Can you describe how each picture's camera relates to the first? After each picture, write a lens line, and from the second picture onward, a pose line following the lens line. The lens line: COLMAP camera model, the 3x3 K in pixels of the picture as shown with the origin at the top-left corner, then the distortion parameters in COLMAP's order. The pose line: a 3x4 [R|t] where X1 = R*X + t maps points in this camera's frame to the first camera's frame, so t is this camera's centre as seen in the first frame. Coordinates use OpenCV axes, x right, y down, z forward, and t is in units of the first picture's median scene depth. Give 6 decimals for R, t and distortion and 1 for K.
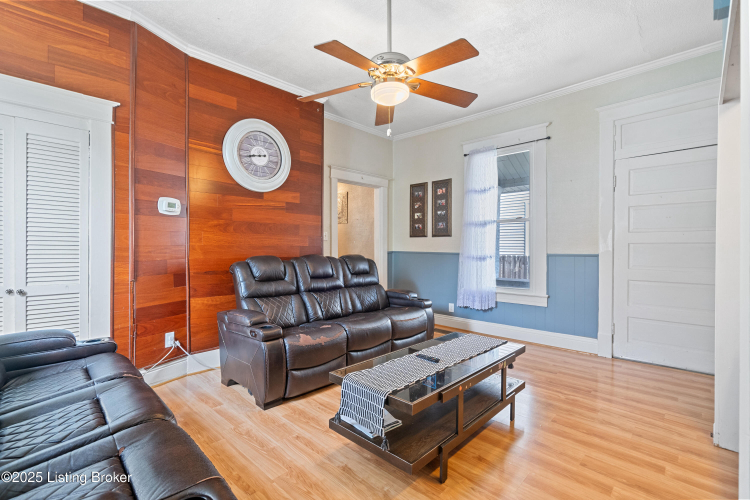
lens RADIAL K [[347.5, 0, 372.6], [0, 347.5, 251.0], [0, 0, 1]] dist [0.004170, 0.000995]
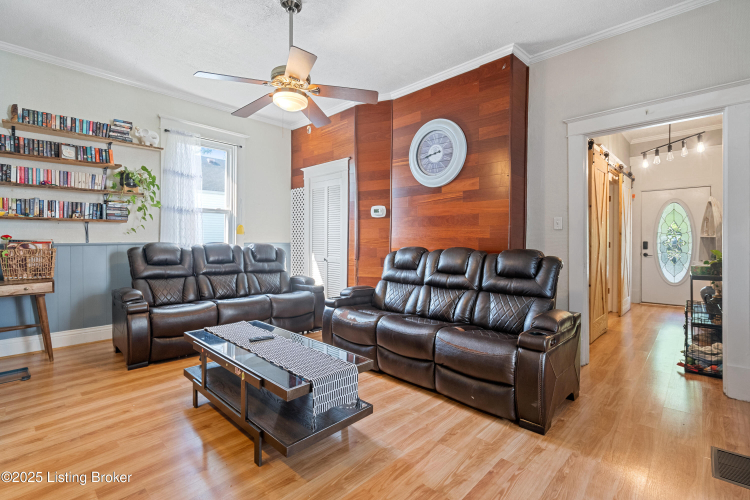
lens RADIAL K [[347.5, 0, 369.7], [0, 347.5, 247.1], [0, 0, 1]] dist [0.004170, 0.000995]
pose [[-0.009234, 0.024641, -0.999654, 0.759863], [-0.006640, 0.999673, 0.024703, -0.011367], [0.999935, 0.006865, -0.009067, 0.820422]]
